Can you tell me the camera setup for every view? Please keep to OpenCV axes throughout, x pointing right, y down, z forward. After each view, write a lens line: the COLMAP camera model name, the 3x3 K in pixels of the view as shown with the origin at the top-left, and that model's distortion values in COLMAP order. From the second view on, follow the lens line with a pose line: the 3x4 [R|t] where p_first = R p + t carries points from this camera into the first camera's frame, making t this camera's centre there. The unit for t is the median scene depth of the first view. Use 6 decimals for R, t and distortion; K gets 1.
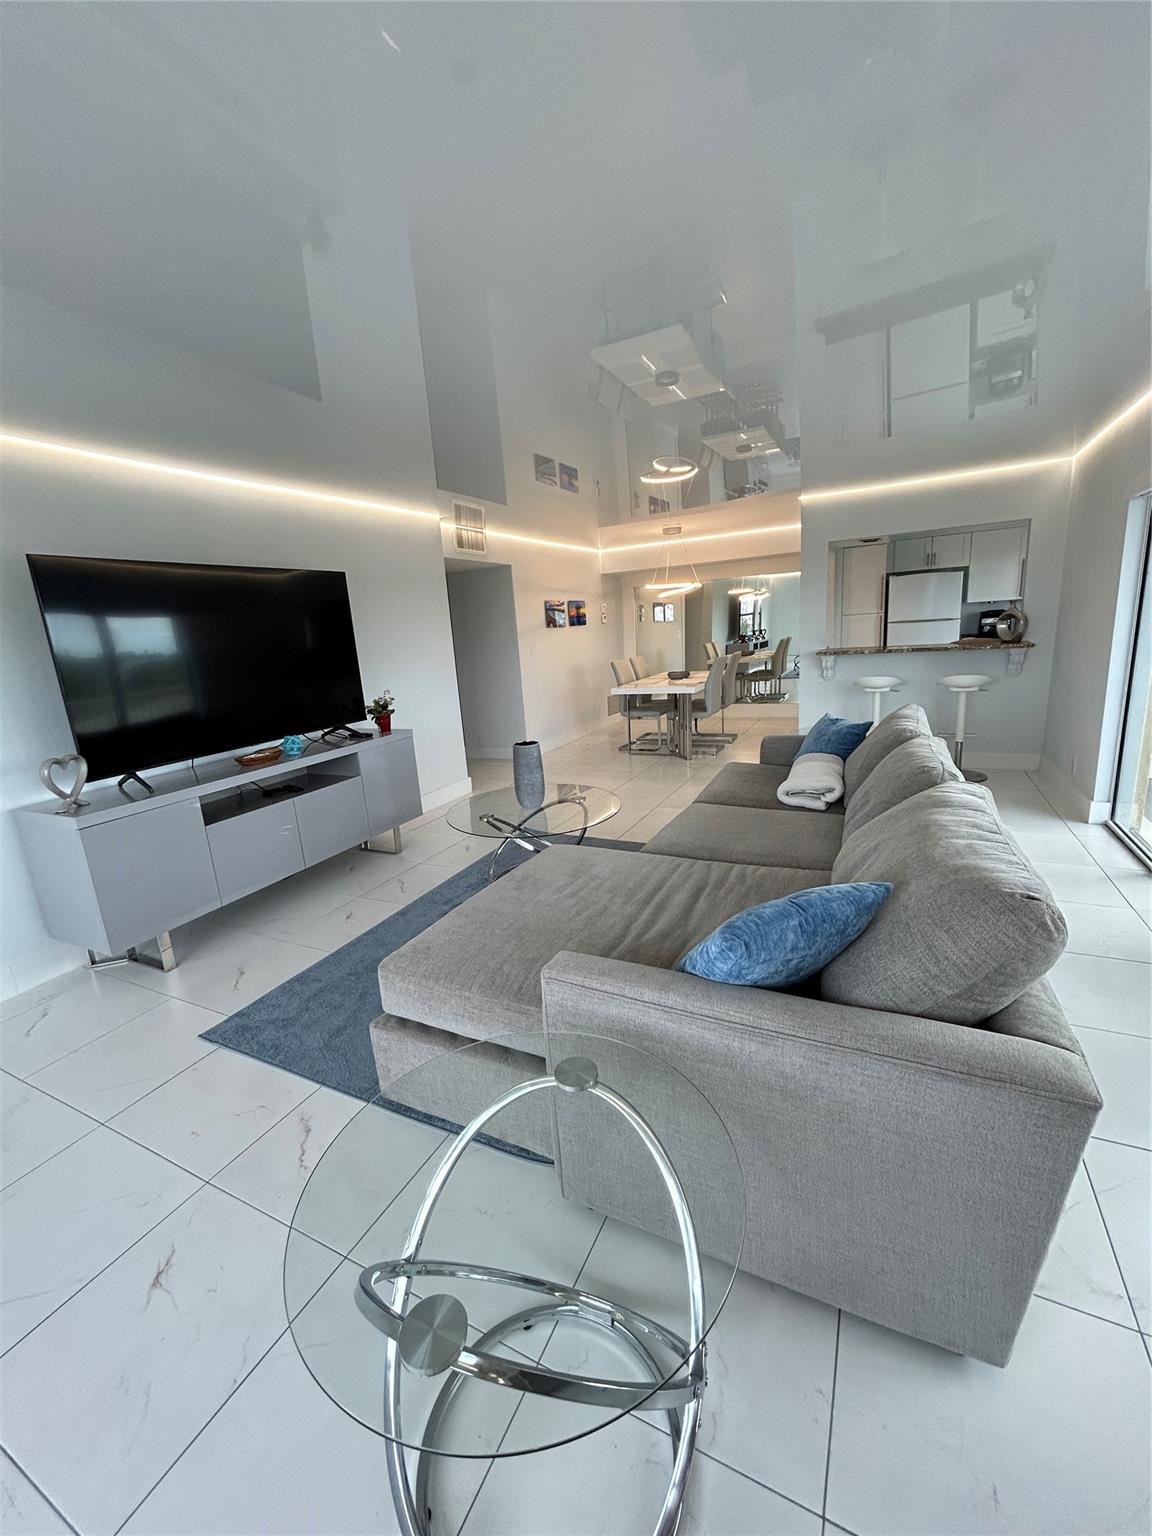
lens RADIAL K [[619.3, 0, 578.1], [0, 619.3, 751.1], [0, 0, 1]] dist [-0.000097, 0.000102]
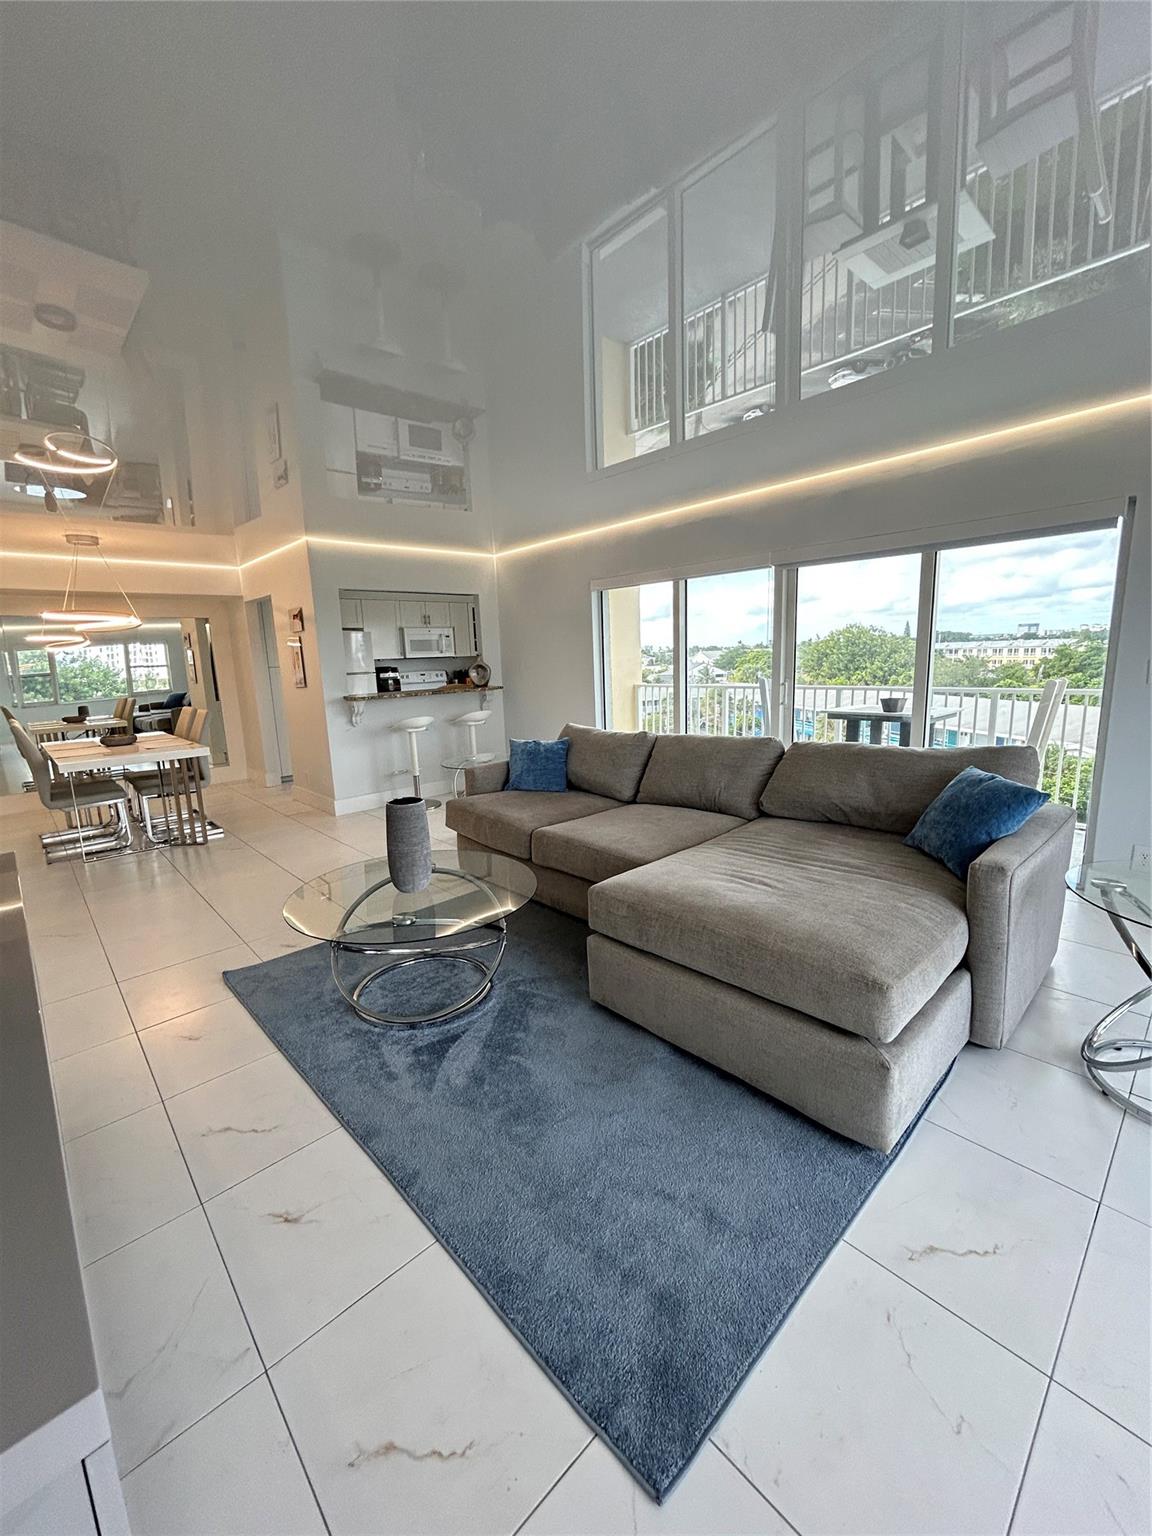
lens RADIAL K [[604.9, 0, 576.0], [0, 604.9, 768.0], [0, 0, 1]] dist [0.003649, 0.000736]
pose [[0.346355, -0.122784, 0.930033, -0.428550], [0.204098, 0.977512, 0.053044, -0.030981], [-0.915632, 0.171446, 0.363626, 0.362842]]
